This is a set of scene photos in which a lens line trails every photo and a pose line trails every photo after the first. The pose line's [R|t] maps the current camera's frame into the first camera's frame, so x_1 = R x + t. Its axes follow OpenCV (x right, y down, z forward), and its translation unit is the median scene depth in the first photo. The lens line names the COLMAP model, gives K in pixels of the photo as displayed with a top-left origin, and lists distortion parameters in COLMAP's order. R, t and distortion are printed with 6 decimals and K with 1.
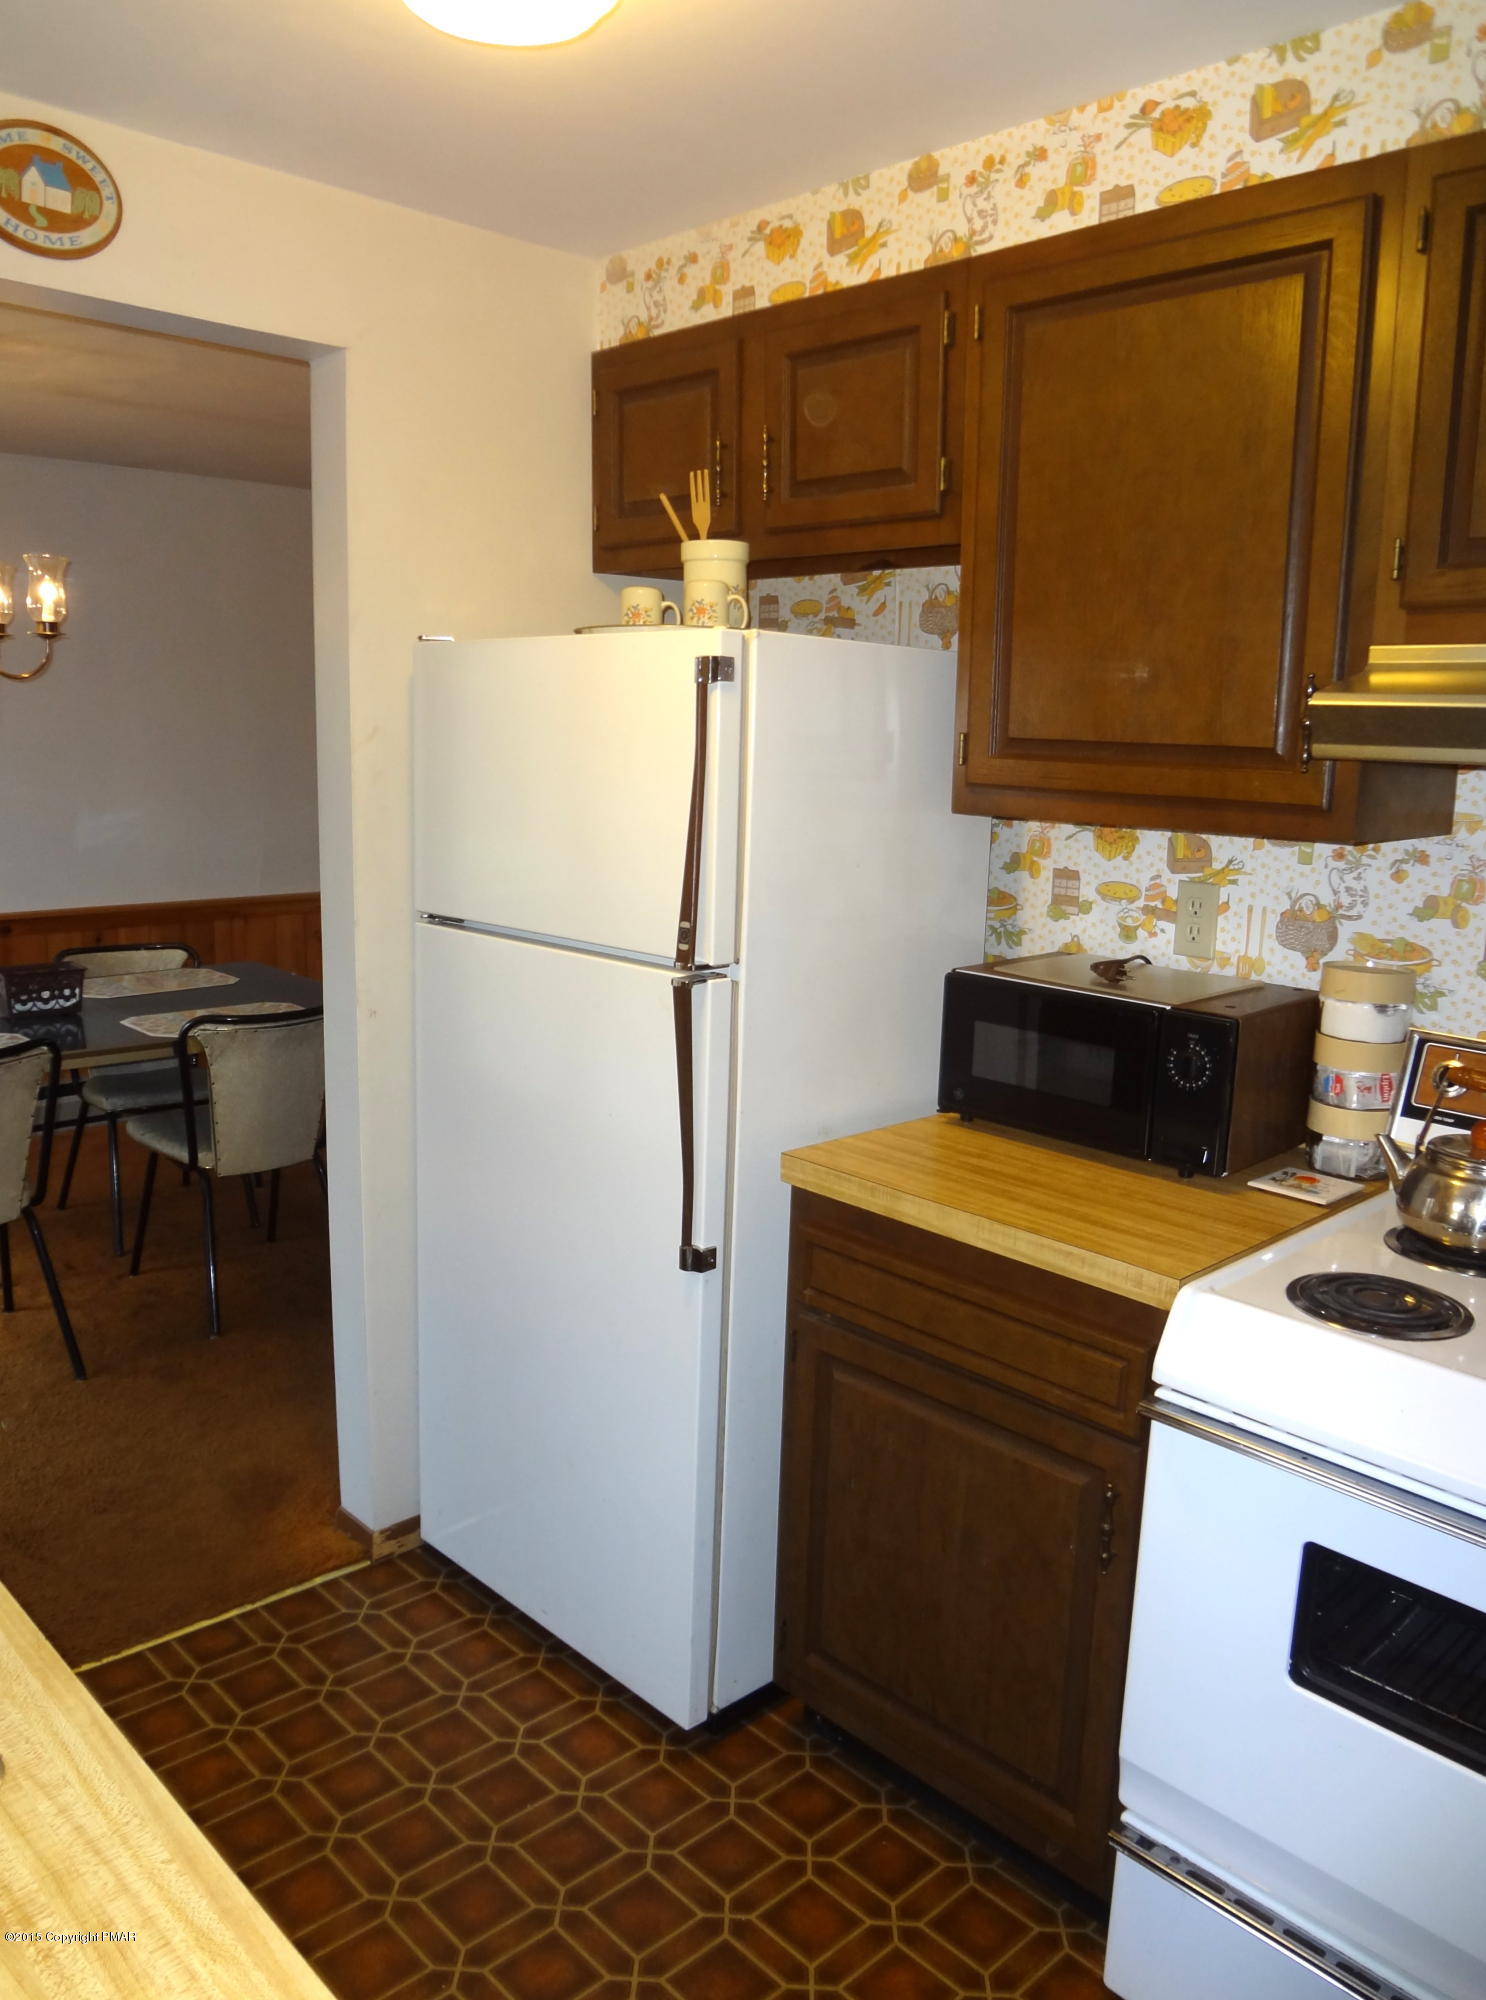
lens RADIAL K [[1492.9, 0, 738.8], [0, 1492.9, 1010.3], [0, 0, 1]] dist [-0.052296, 0.010507]
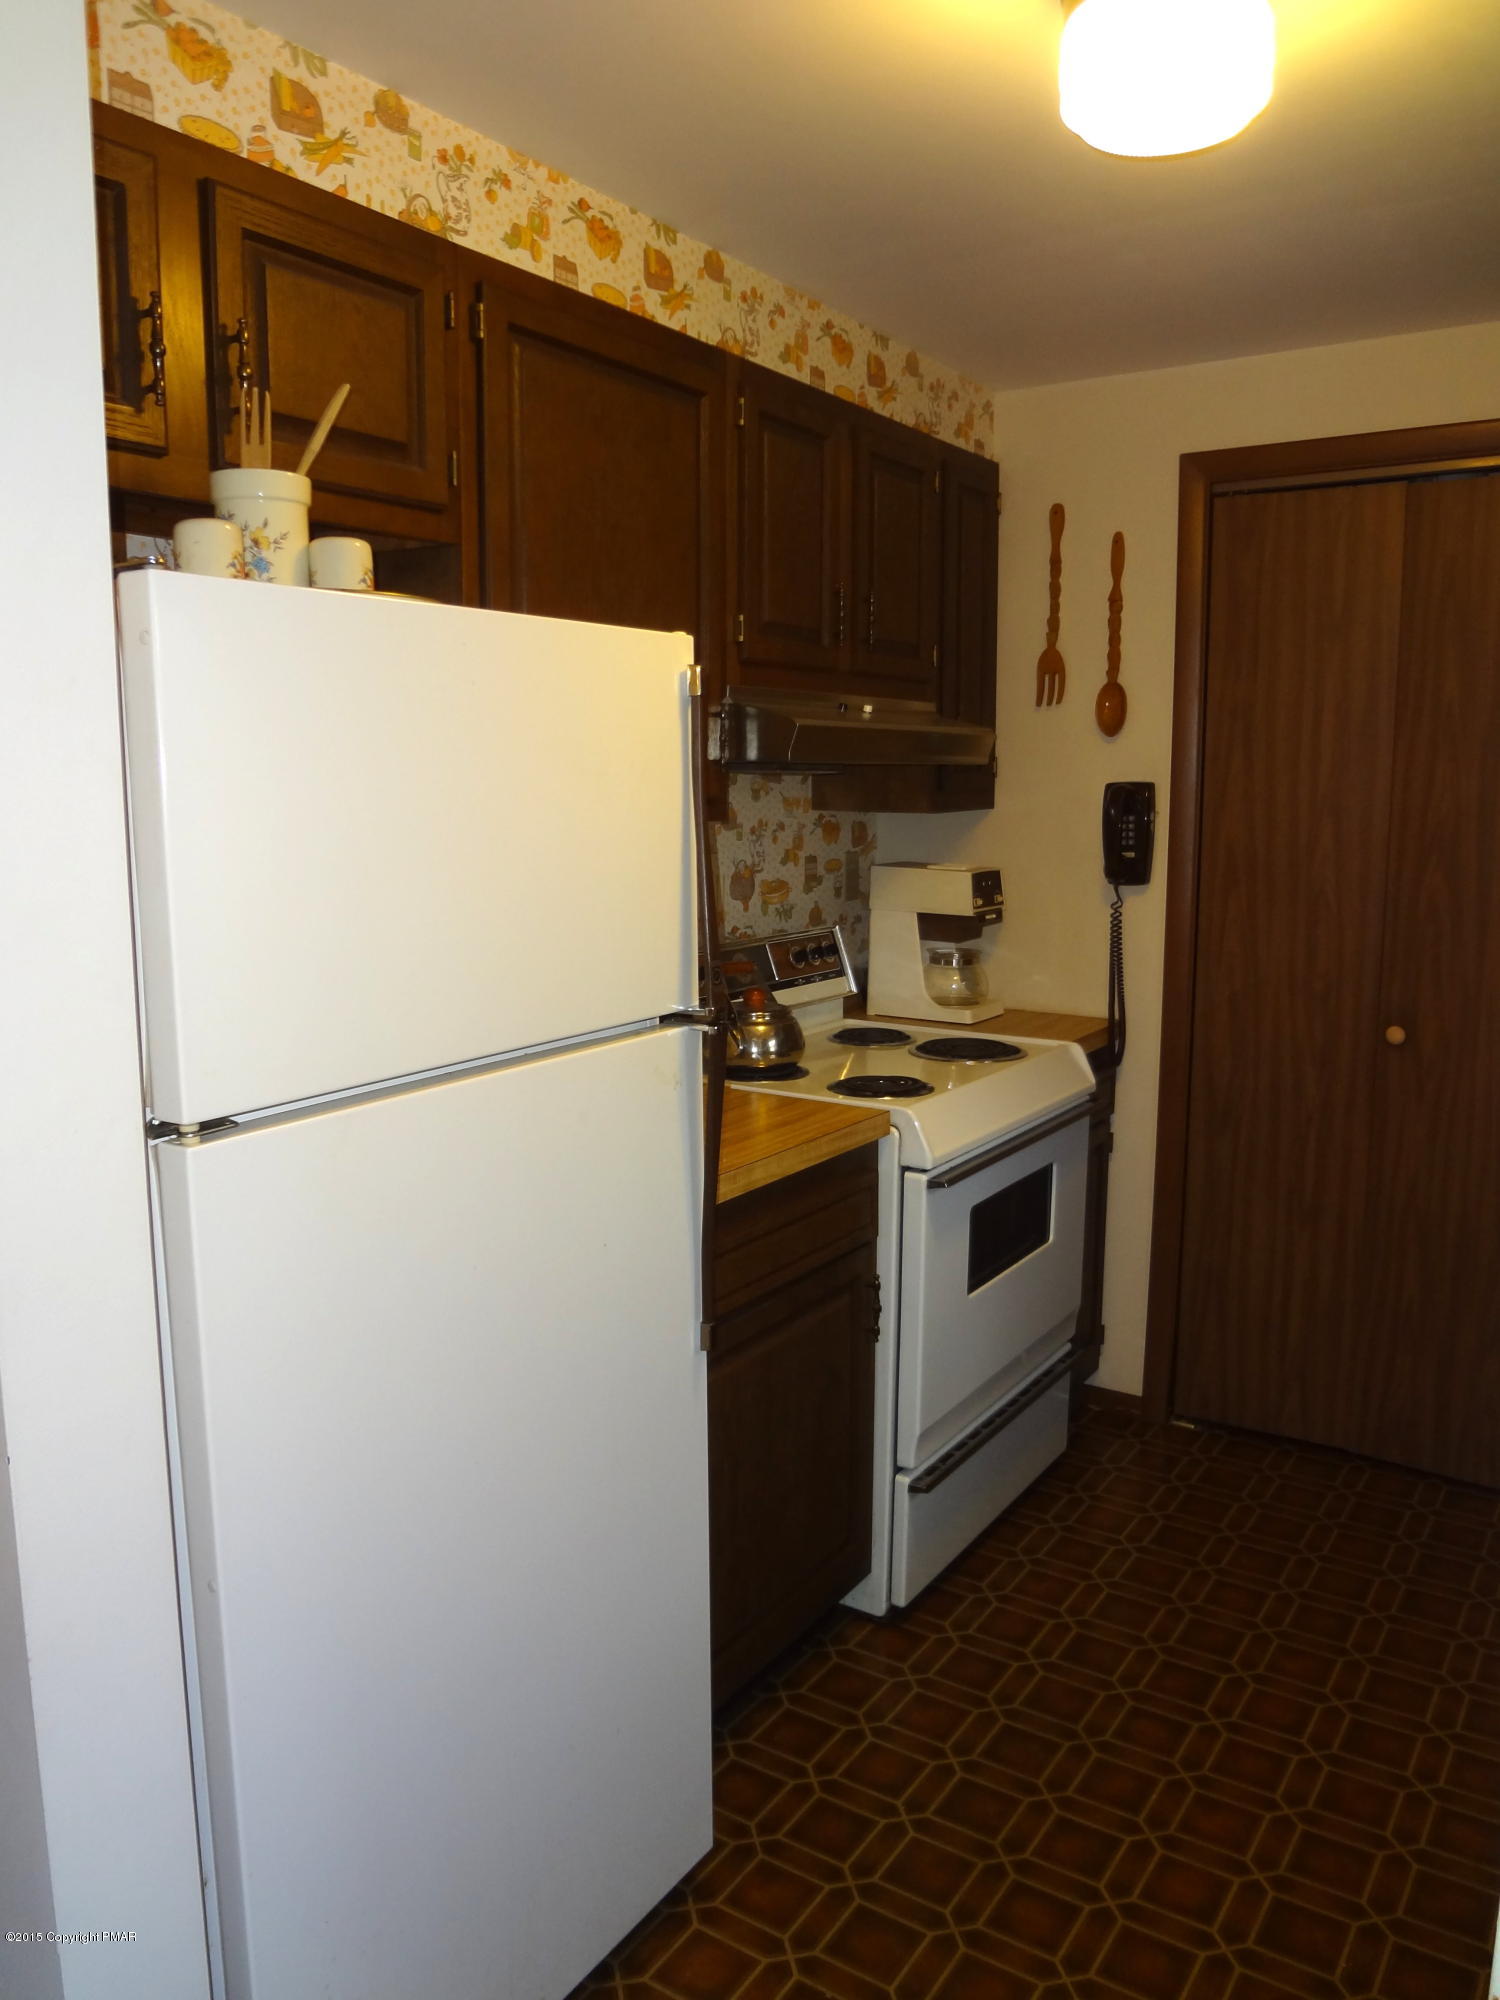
lens RADIAL K [[1492.9, 0, 751.8], [0, 1492.9, 979.1], [0, 0, 1]] dist [-0.052296, 0.010507]
pose [[-0.216199, -0.164957, 0.962313, -0.930904], [0.163975, 0.965490, 0.202341, -0.234147], [-0.962481, 0.201542, -0.181689, 1.165701]]
